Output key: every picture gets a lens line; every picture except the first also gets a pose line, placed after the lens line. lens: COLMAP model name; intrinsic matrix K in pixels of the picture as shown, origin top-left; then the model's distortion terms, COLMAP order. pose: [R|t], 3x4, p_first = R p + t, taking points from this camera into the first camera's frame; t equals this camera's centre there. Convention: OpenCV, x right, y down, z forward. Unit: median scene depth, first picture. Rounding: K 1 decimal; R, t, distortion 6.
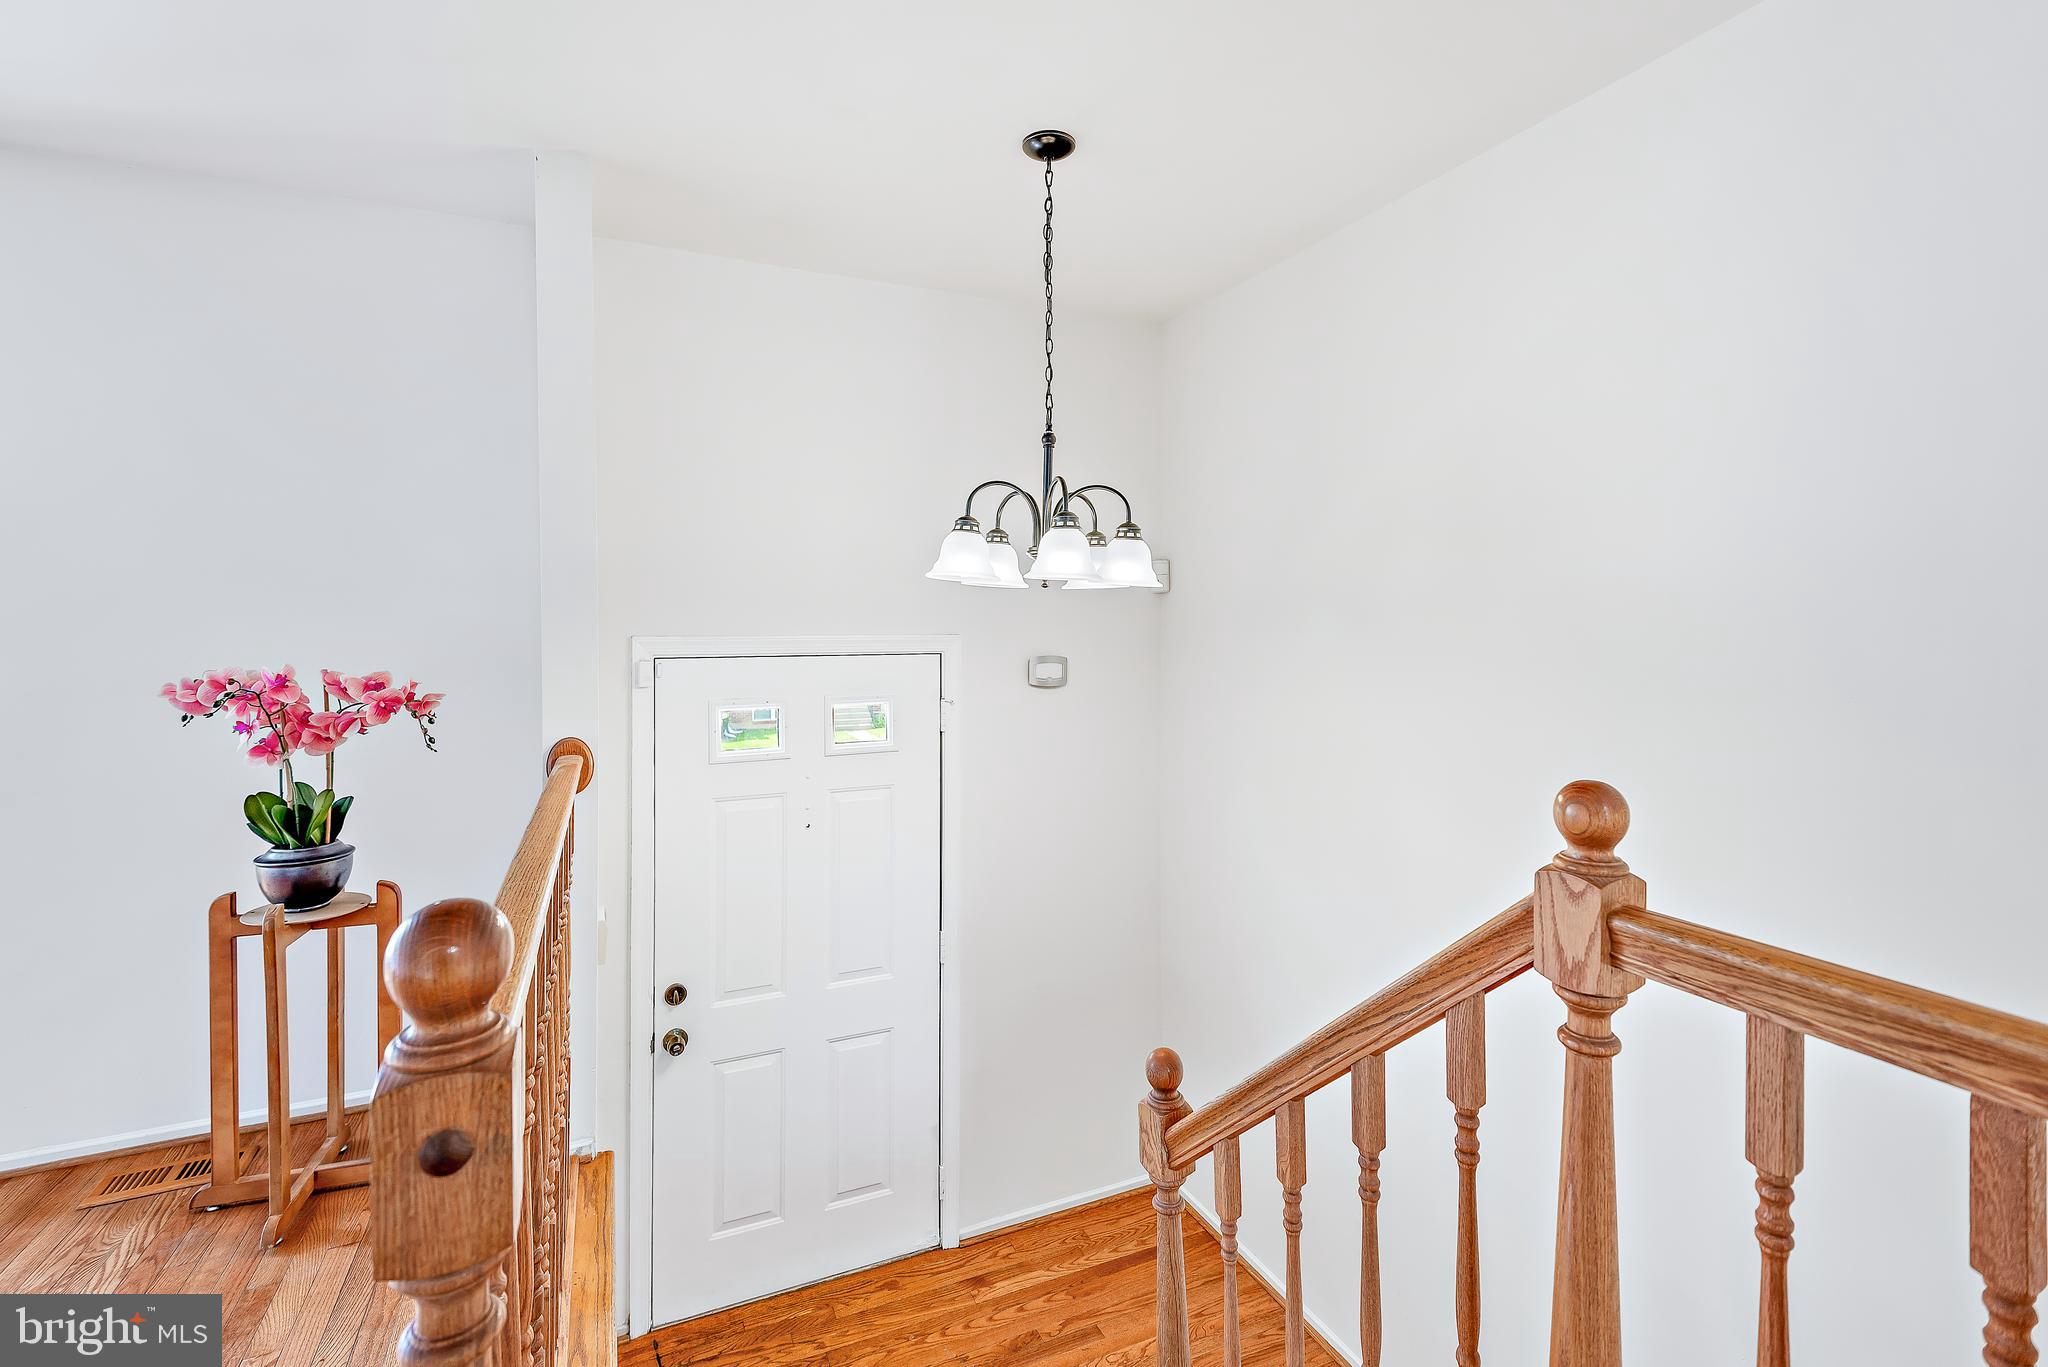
lens RADIAL K [[926.6, 0, 1029.6], [0, 926.6, 622.9], [0, 0, 1]] dist [0.002374, -0.000192]
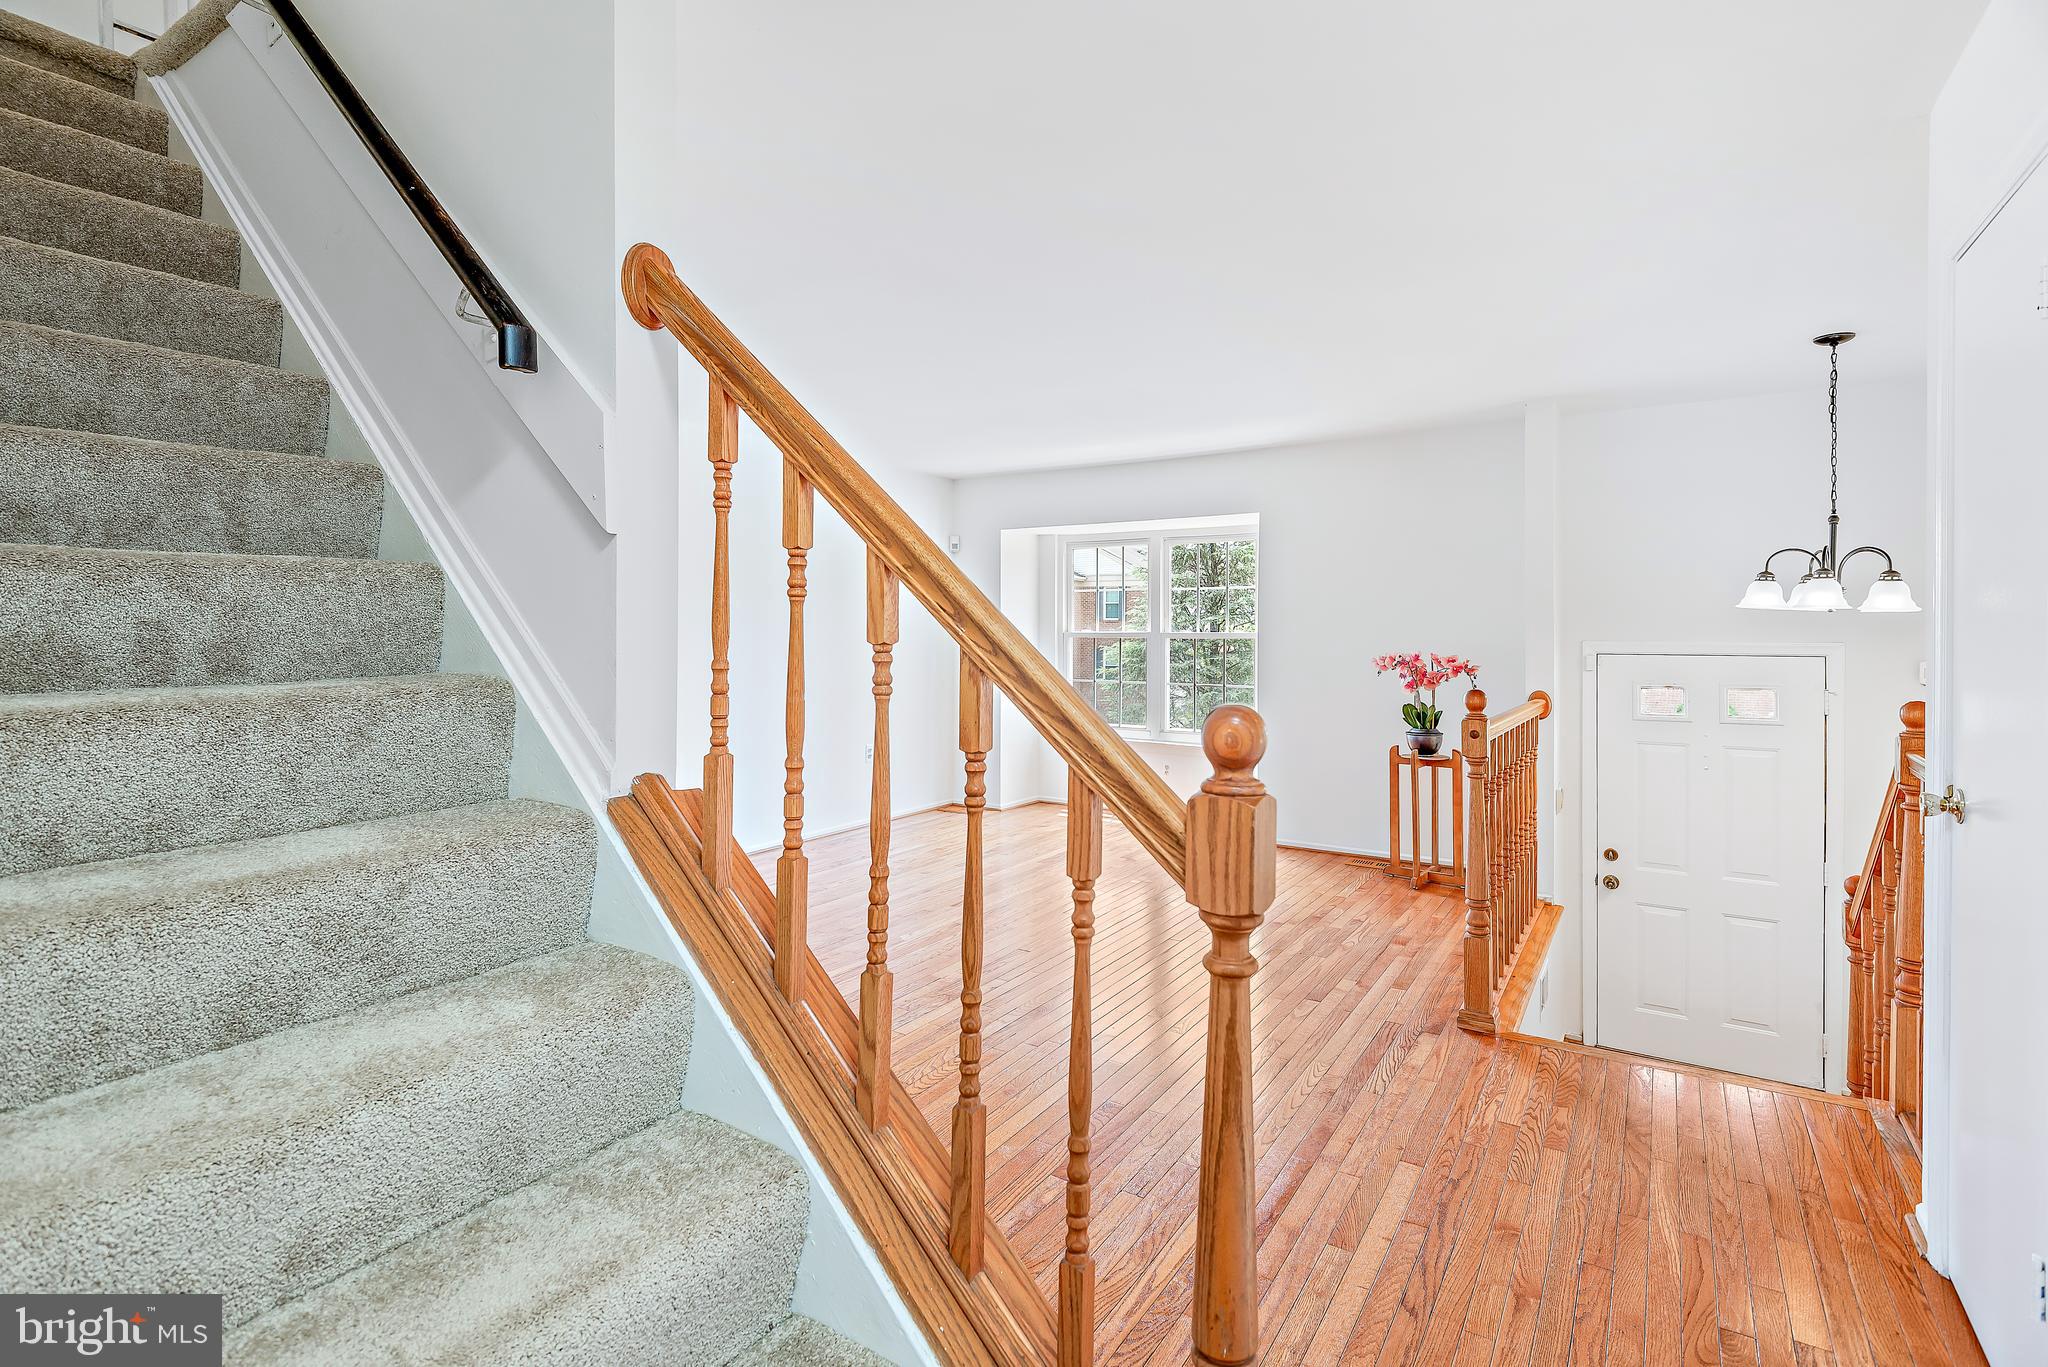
lens RADIAL K [[969.4, 0, 1006.0], [0, 969.4, 626.1], [0, 0, 1]] dist [0.002698, -0.000513]
pose [[0.516244, -0.003350, -0.856435, 0.765232], [-0.002176, 0.999984, -0.005223, -0.002092], [0.856439, 0.004560, 0.516229, -1.161426]]
